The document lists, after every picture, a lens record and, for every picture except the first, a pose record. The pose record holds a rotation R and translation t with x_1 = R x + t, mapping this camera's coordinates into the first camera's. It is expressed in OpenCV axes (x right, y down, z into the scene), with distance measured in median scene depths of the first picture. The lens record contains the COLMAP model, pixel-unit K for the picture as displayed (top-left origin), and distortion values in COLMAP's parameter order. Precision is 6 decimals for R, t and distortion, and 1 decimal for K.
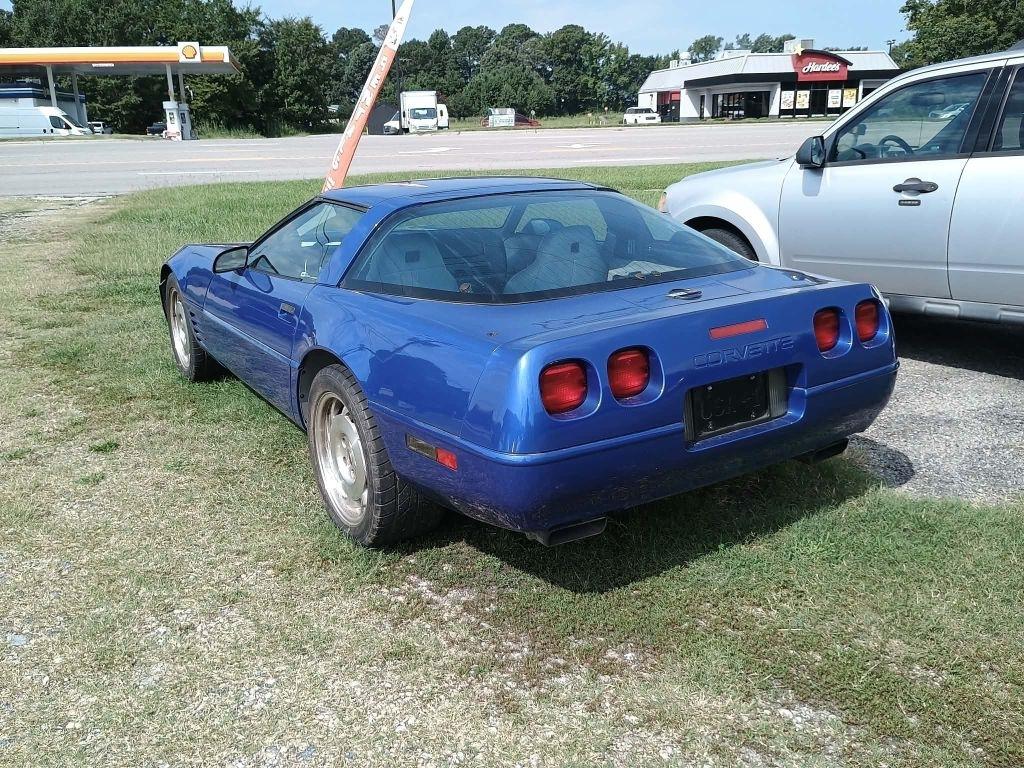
lens RADIAL K [[886.4, 0, 508.2], [0, 886.4, 383.4], [0, 0, 1]] dist [0.065812, -0.088990]
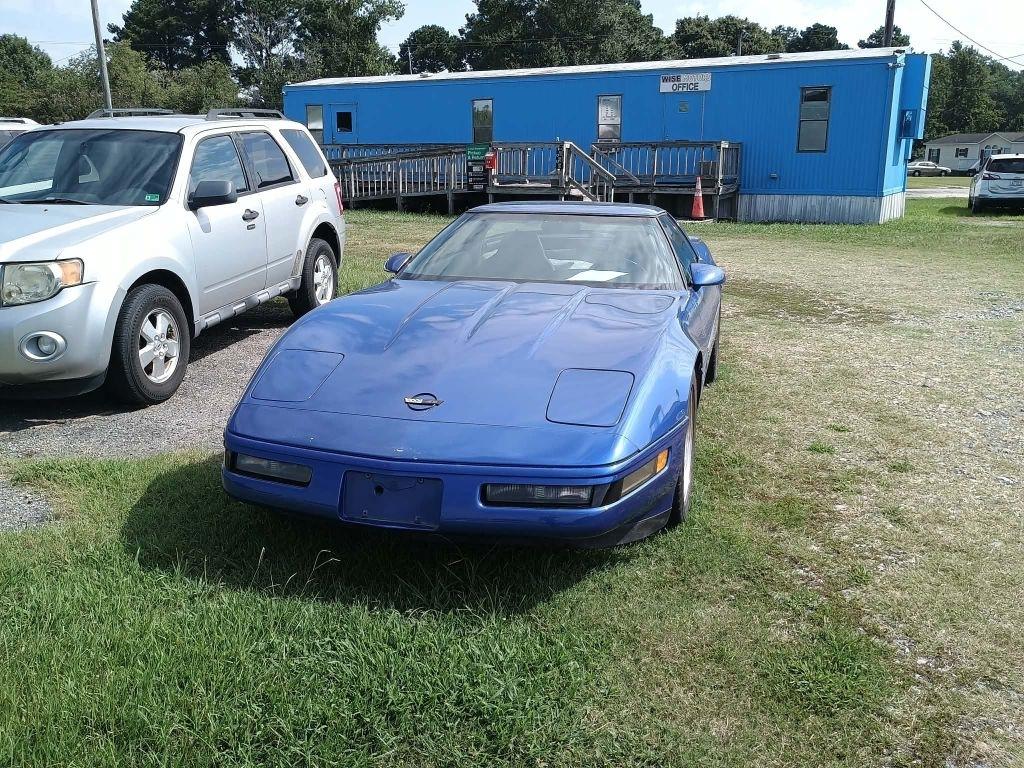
lens RADIAL K [[886.4, 0, 514.4], [0, 886.4, 372.8], [0, 0, 1]] dist [0.065812, -0.088990]
pose [[-0.682930, -0.149172, 0.715091, -0.064782], [0.221293, 0.890679, 0.397141, -0.035477], [-0.696158, 0.429464, -0.575260, 0.124666]]
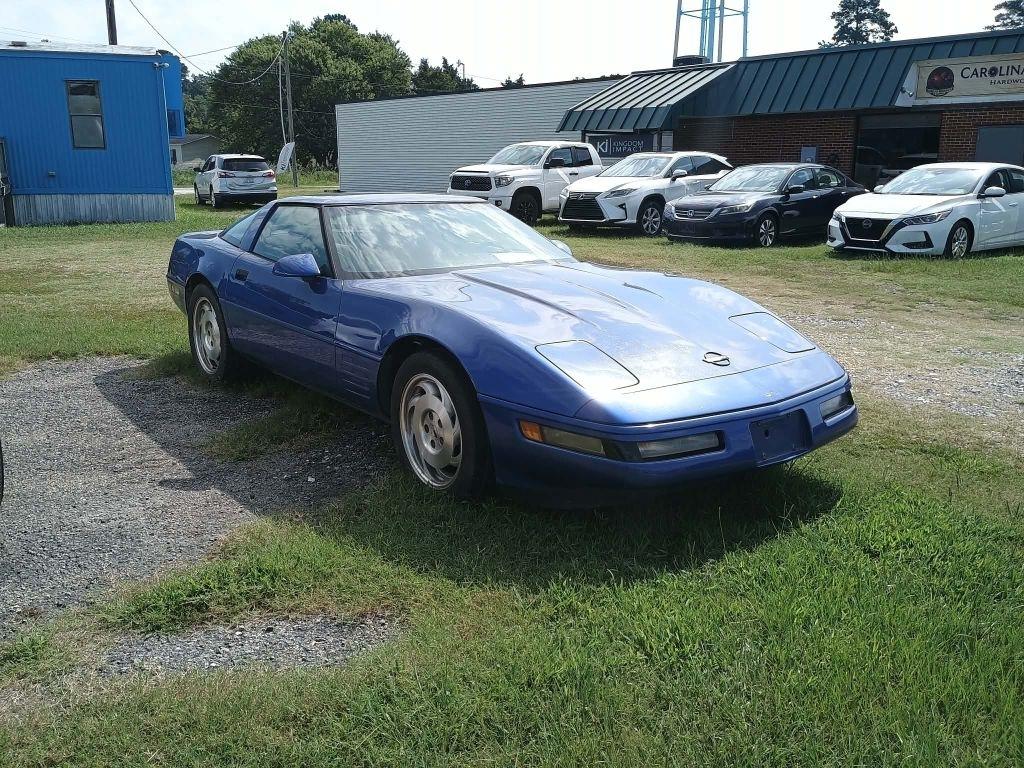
lens RADIAL K [[886.4, 0, 508.2], [0, 886.4, 377.9], [0, 0, 1]] dist [0.065812, -0.088990]
pose [[-0.995440, 0.041654, -0.085818, -0.007107], [-0.007239, 0.864049, 0.503355, -0.042716], [0.095117, 0.501681, -0.859808, 0.148396]]
